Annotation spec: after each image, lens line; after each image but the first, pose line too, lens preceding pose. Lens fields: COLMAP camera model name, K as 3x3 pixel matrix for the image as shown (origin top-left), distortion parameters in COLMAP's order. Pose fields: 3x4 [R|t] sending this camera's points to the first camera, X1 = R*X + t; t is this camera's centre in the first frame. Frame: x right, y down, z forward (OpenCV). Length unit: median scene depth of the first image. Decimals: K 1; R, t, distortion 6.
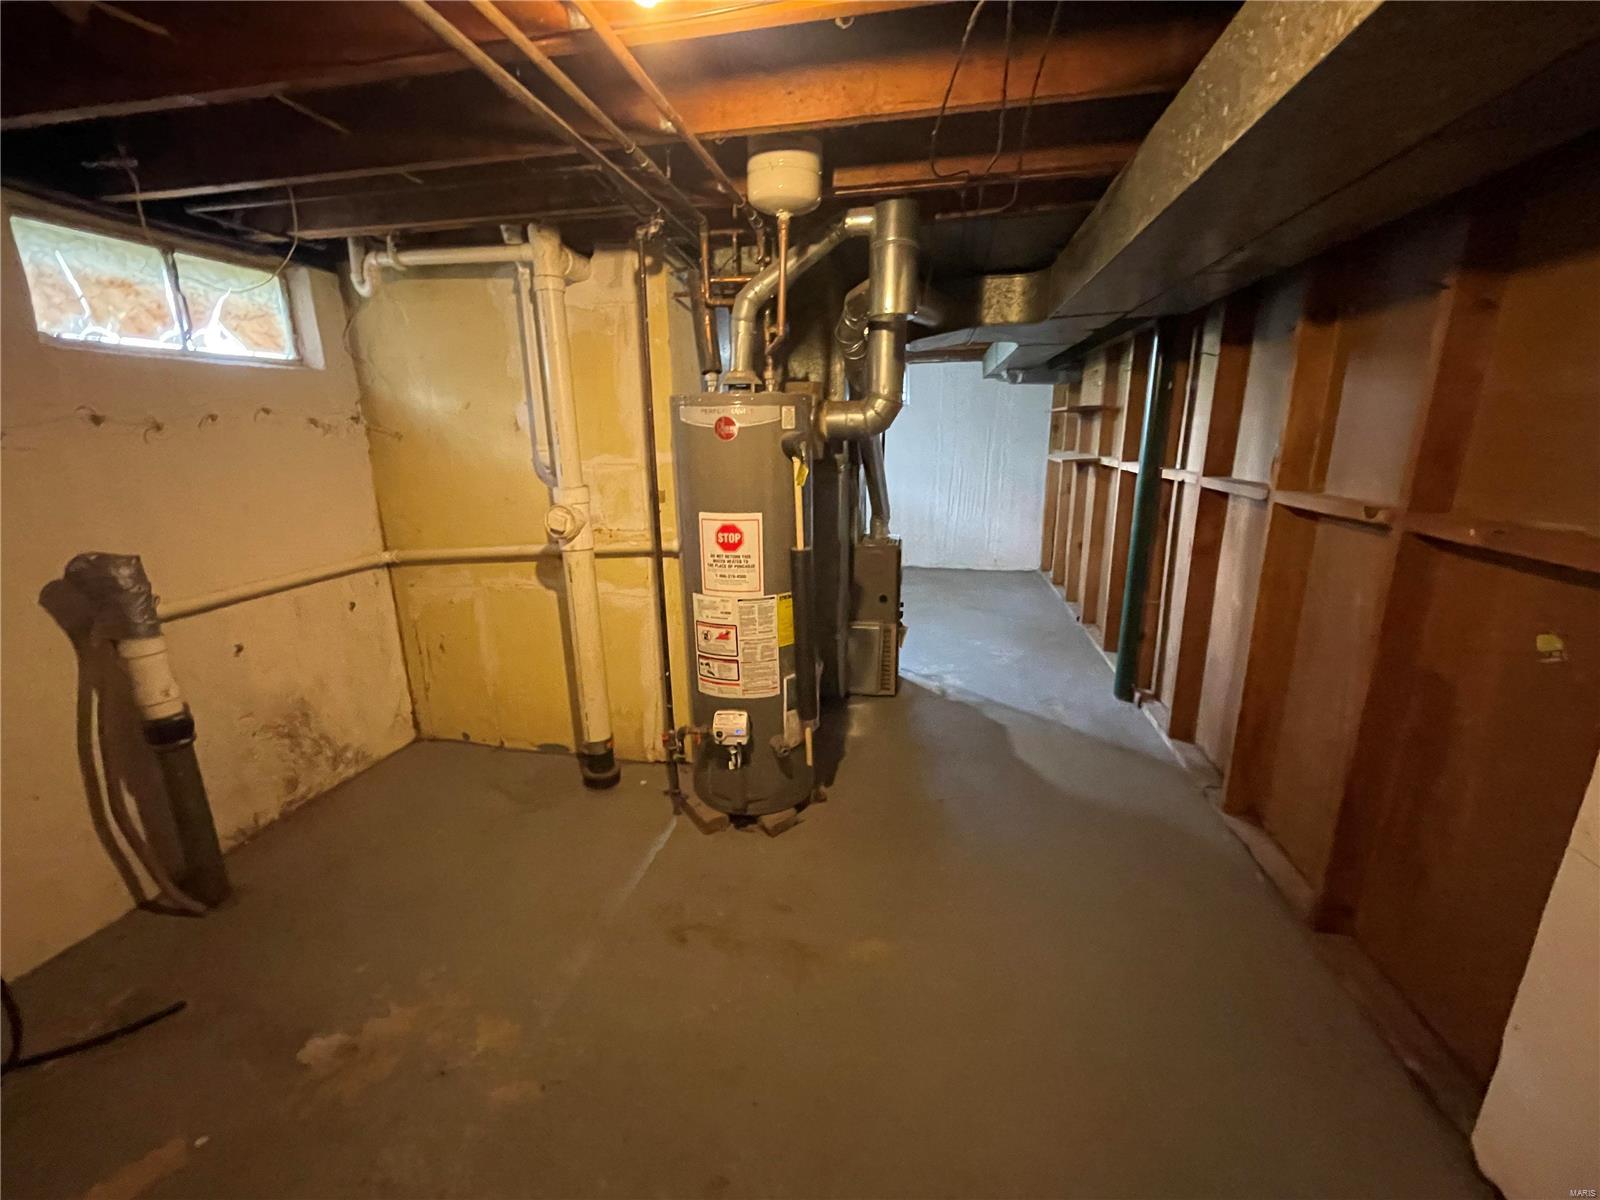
lens RADIAL K [[649.1, 0, 804.7], [0, 649.1, 599.8], [0, 0, 1]] dist [-0.002052, 0.000043]
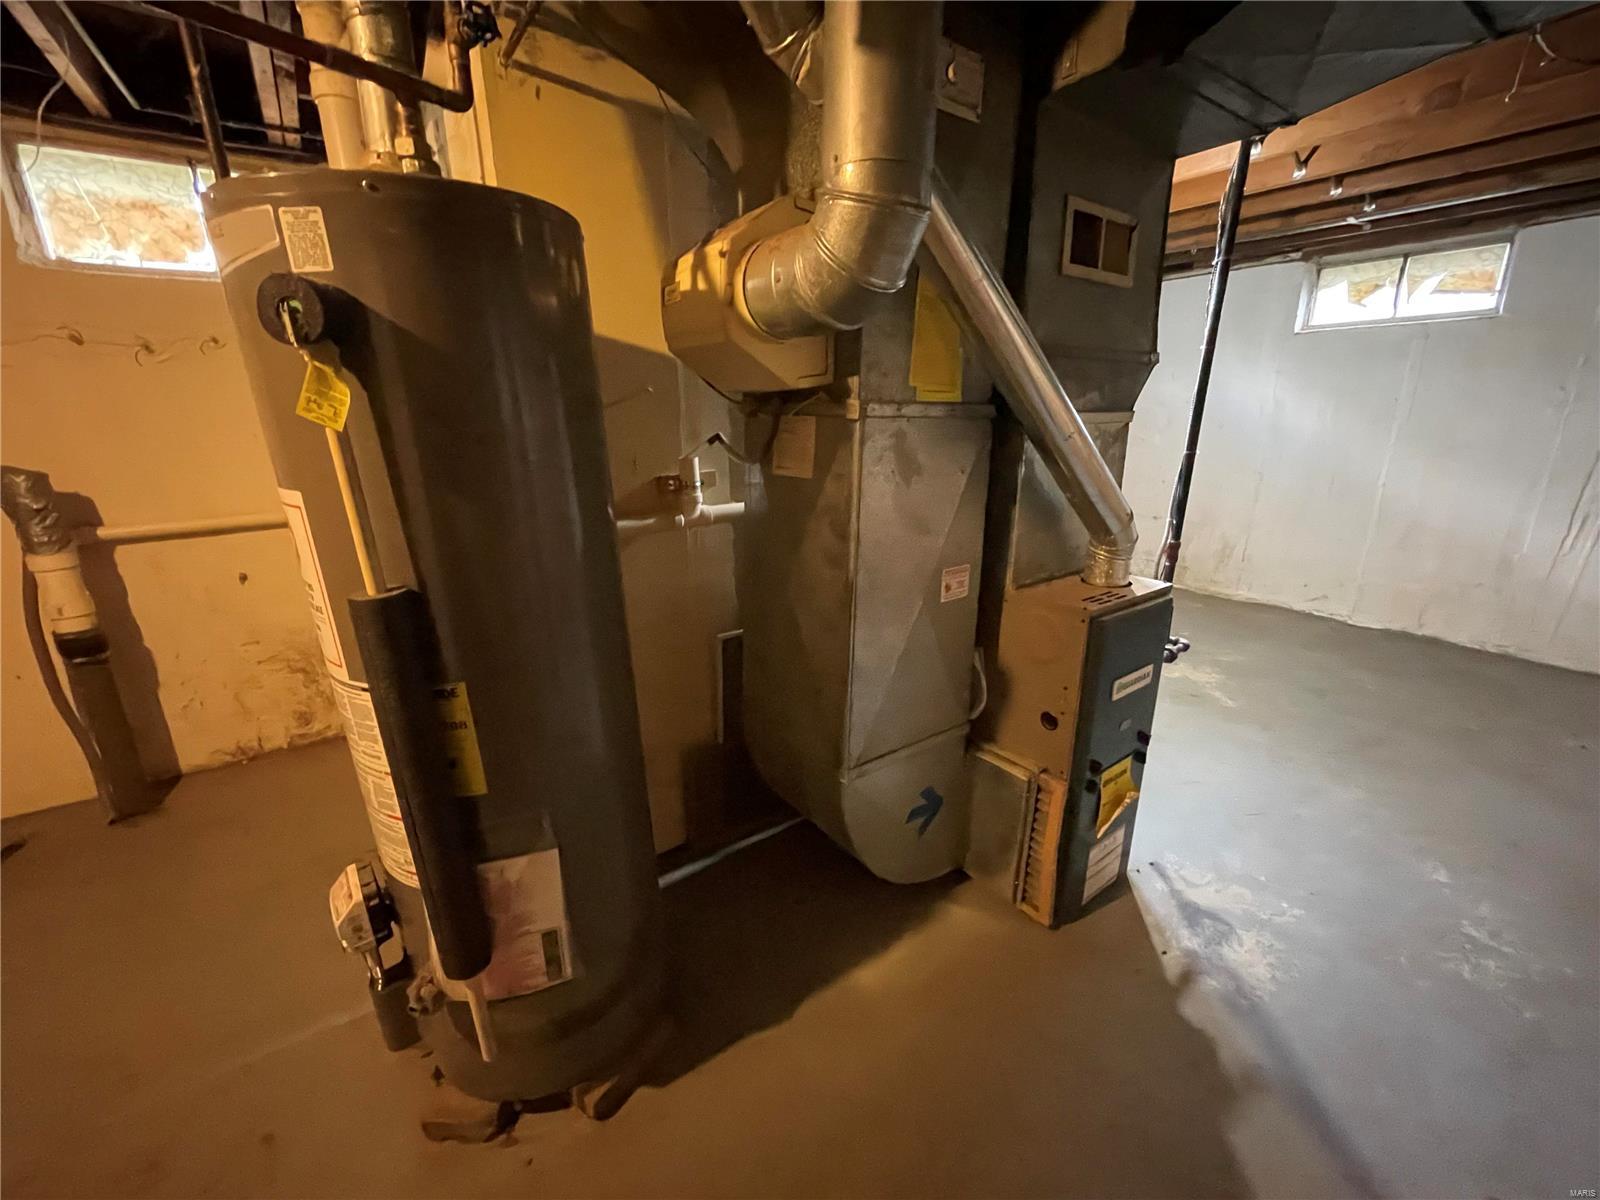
lens RADIAL K [[649.1, 0, 800.4], [0, 649.1, 601.2], [0, 0, 1]] dist [-0.002052, 0.000043]
pose [[0.717486, 0.206782, -0.665173, 0.480897], [-0.177339, 0.977682, 0.112646, -0.175588], [0.673621, 0.037139, 0.738143, 0.952775]]
